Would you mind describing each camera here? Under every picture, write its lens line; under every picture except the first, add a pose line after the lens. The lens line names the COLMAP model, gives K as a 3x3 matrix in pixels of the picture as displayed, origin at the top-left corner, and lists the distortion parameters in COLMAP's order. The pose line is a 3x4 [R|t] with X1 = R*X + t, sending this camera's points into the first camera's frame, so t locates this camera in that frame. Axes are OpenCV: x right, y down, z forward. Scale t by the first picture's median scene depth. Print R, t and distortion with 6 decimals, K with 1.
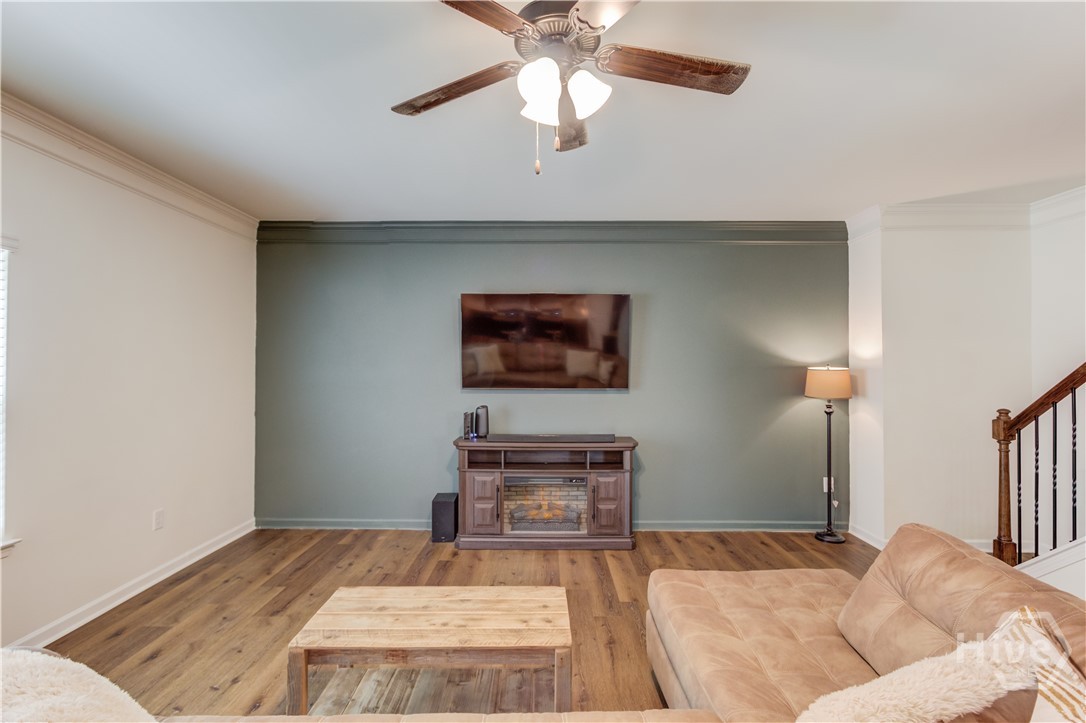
lens RADIAL K [[517.0, 0, 541.4], [0, 517.0, 366.1], [0, 0, 1]] dist [-0.003523, 0.000519]
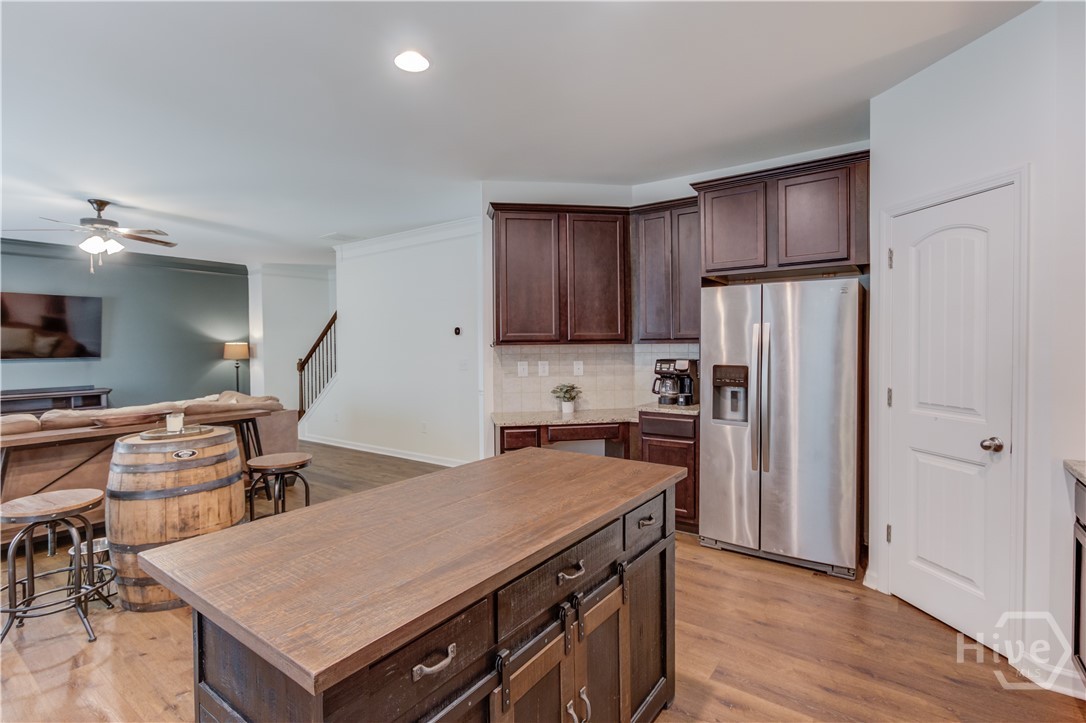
lens RADIAL K [[519.6, 0, 539.4], [0, 519.6, 345.1], [0, 0, 1]] dist [-0.001419, 0.000146]
pose [[0.584955, -0.008327, 0.811023, -0.358602], [0.005694, 0.999965, 0.006161, 0.005682], [-0.811046, 0.001014, 0.584982, -1.074072]]
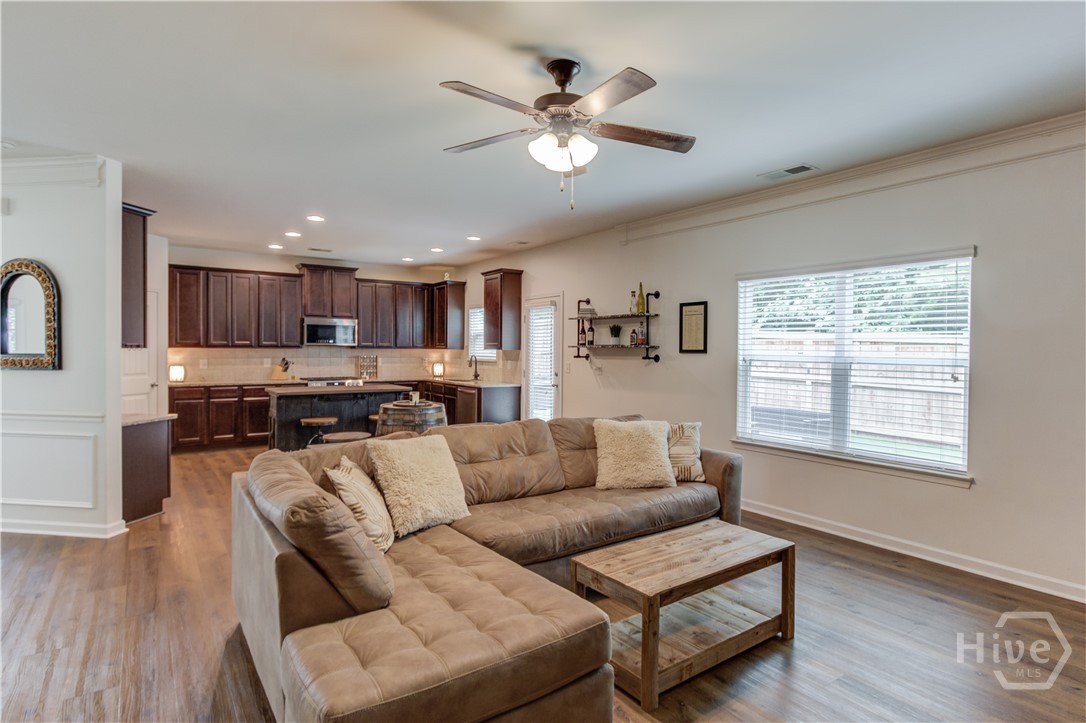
lens RADIAL K [[560.5, 0, 545.1], [0, 560.5, 355.2], [0, 0, 1]] dist [0.033498, 0.000281]
pose [[-0.821993, 0.001644, -0.569495, 0.399365], [-0.003412, 0.999964, 0.007811, 0.014719], [0.569487, 0.008364, -0.821958, 0.934009]]
